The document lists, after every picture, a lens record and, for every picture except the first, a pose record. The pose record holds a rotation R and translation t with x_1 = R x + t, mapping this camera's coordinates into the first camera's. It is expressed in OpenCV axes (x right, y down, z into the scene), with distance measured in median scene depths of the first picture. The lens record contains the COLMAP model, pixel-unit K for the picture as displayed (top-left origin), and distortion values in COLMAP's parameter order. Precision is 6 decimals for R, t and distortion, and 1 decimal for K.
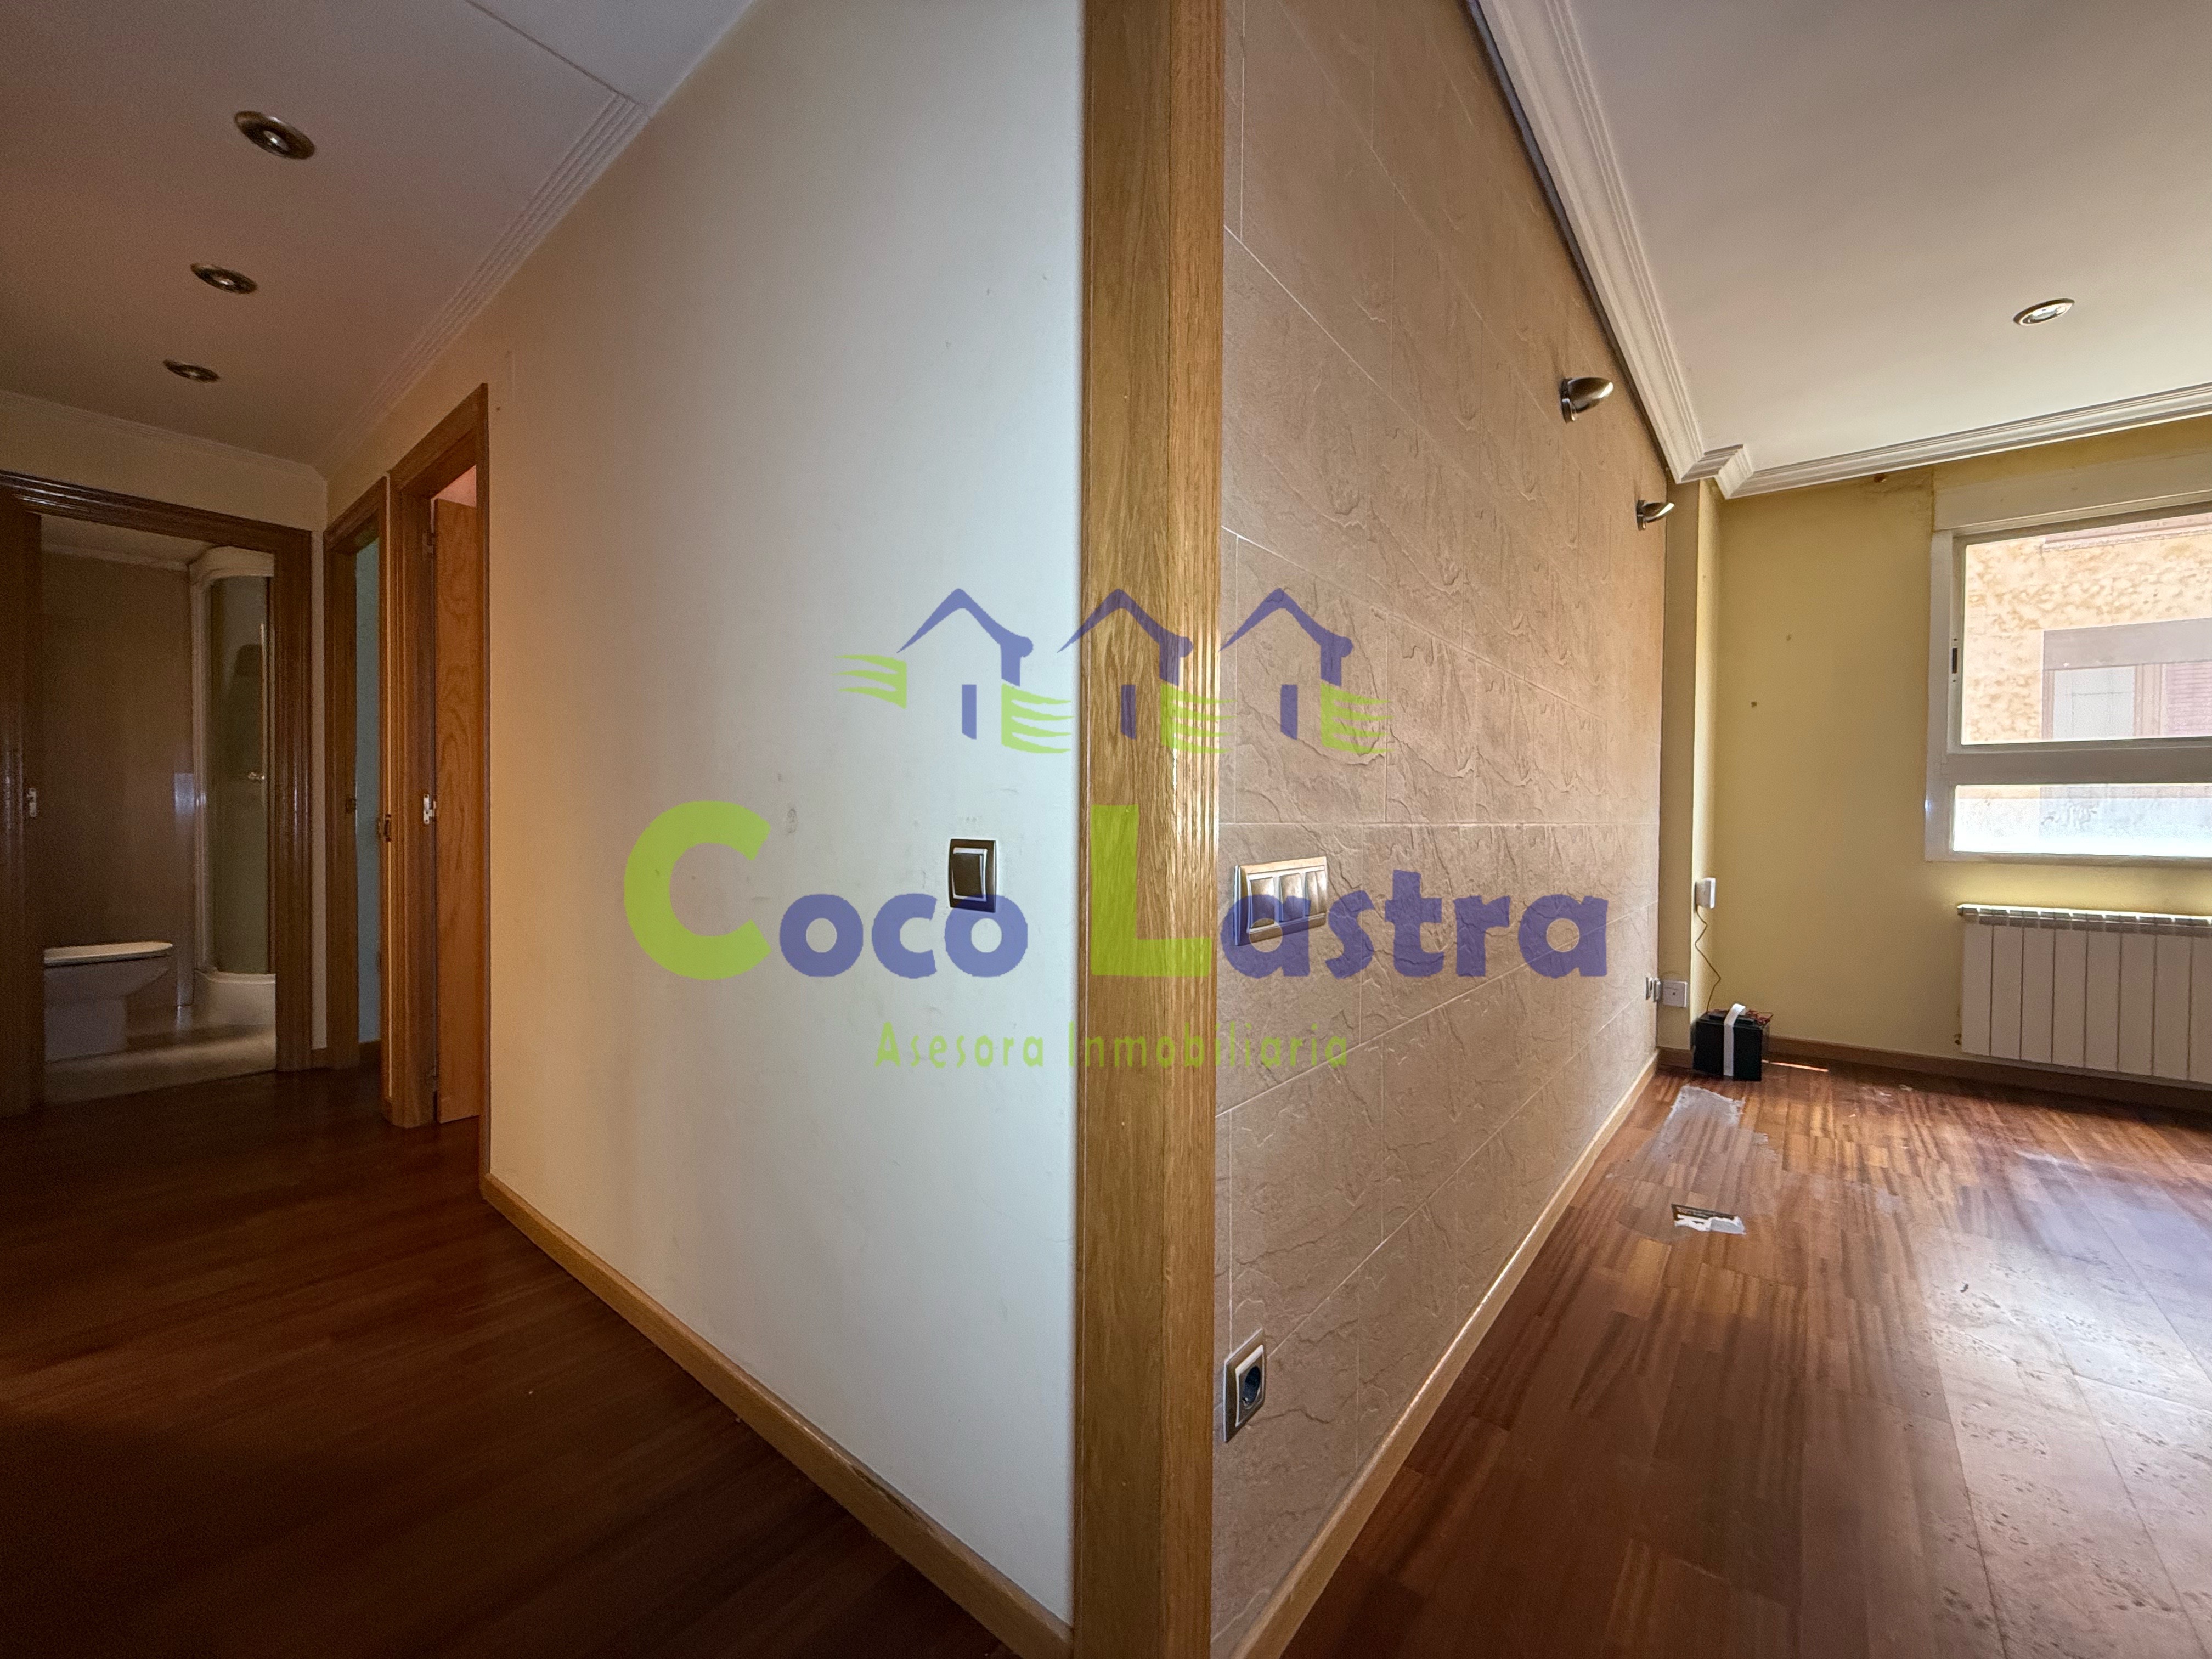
lens RADIAL K [[880.1, 0, 1097.4], [0, 880.1, 832.6], [0, 0, 1]] dist [-0.000116, -0.000176]
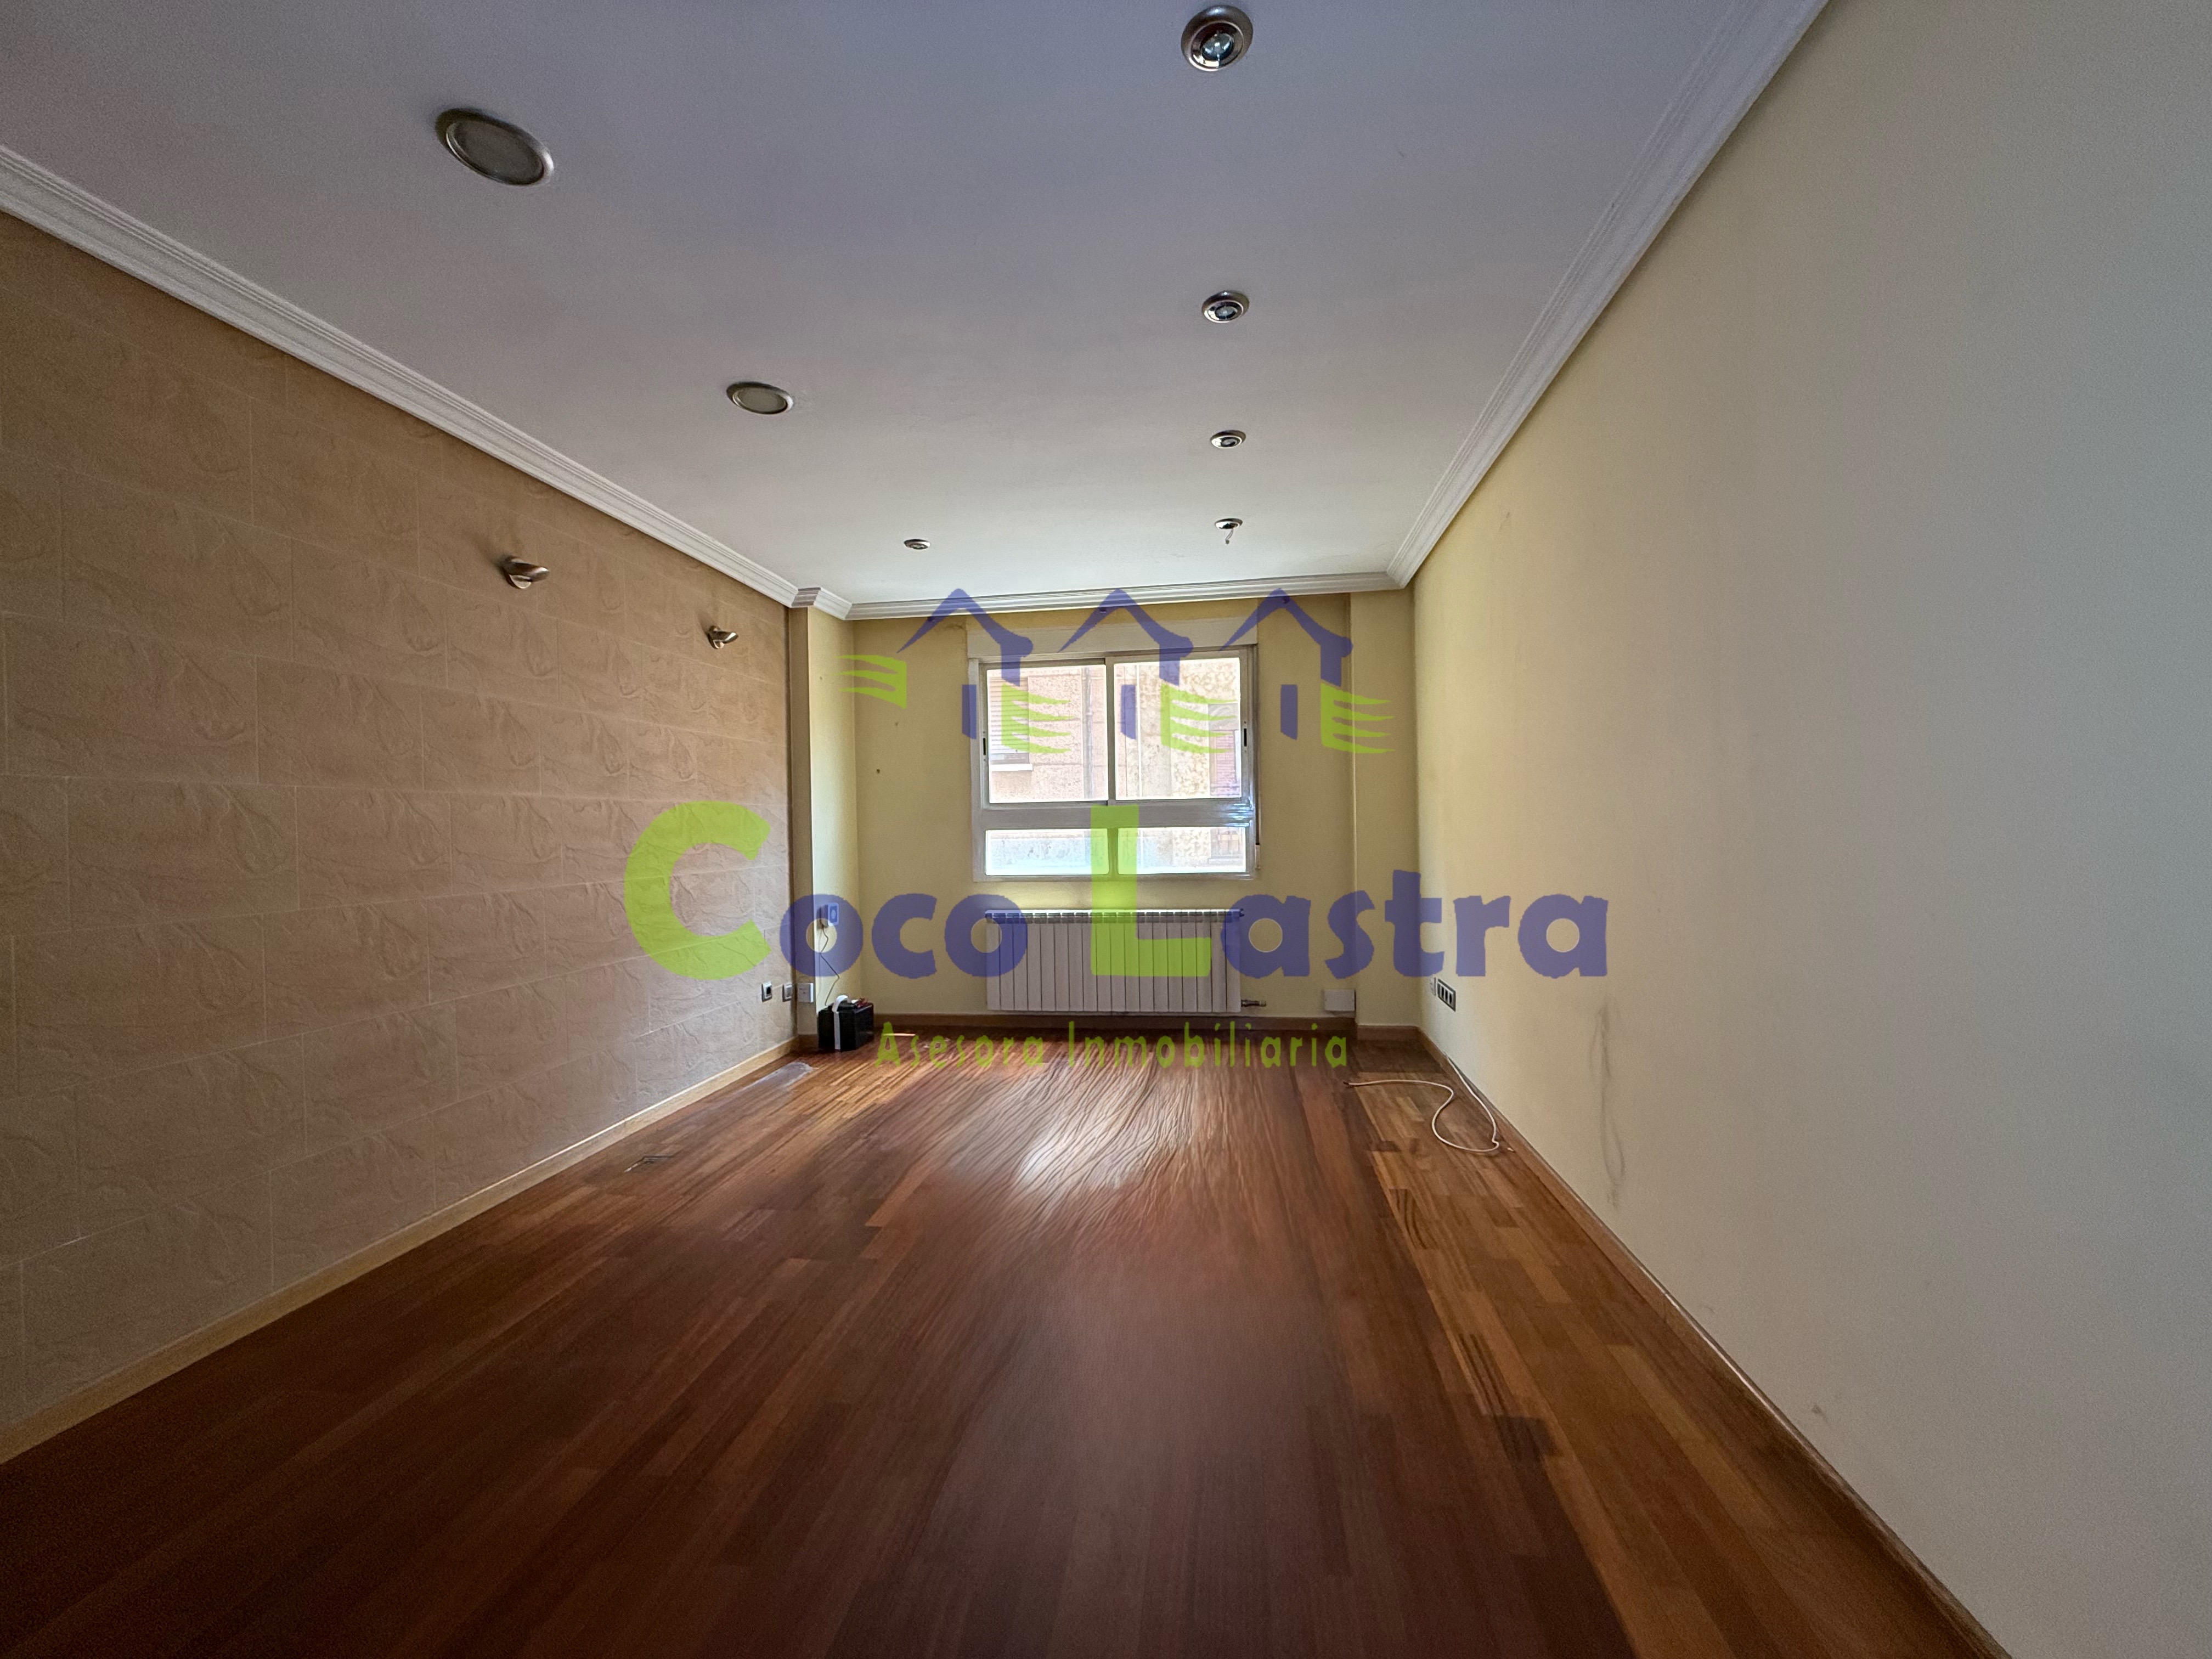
lens RADIAL K [[880.1, 0, 1097.4], [0, 880.1, 832.6], [0, 0, 1]] dist [-0.000116, -0.000176]
pose [[0.855796, -0.024564, 0.516730, 0.367813], [0.029738, 0.999556, -0.001734, -0.042501], [-0.516458, 0.016851, 0.856147, -0.370956]]
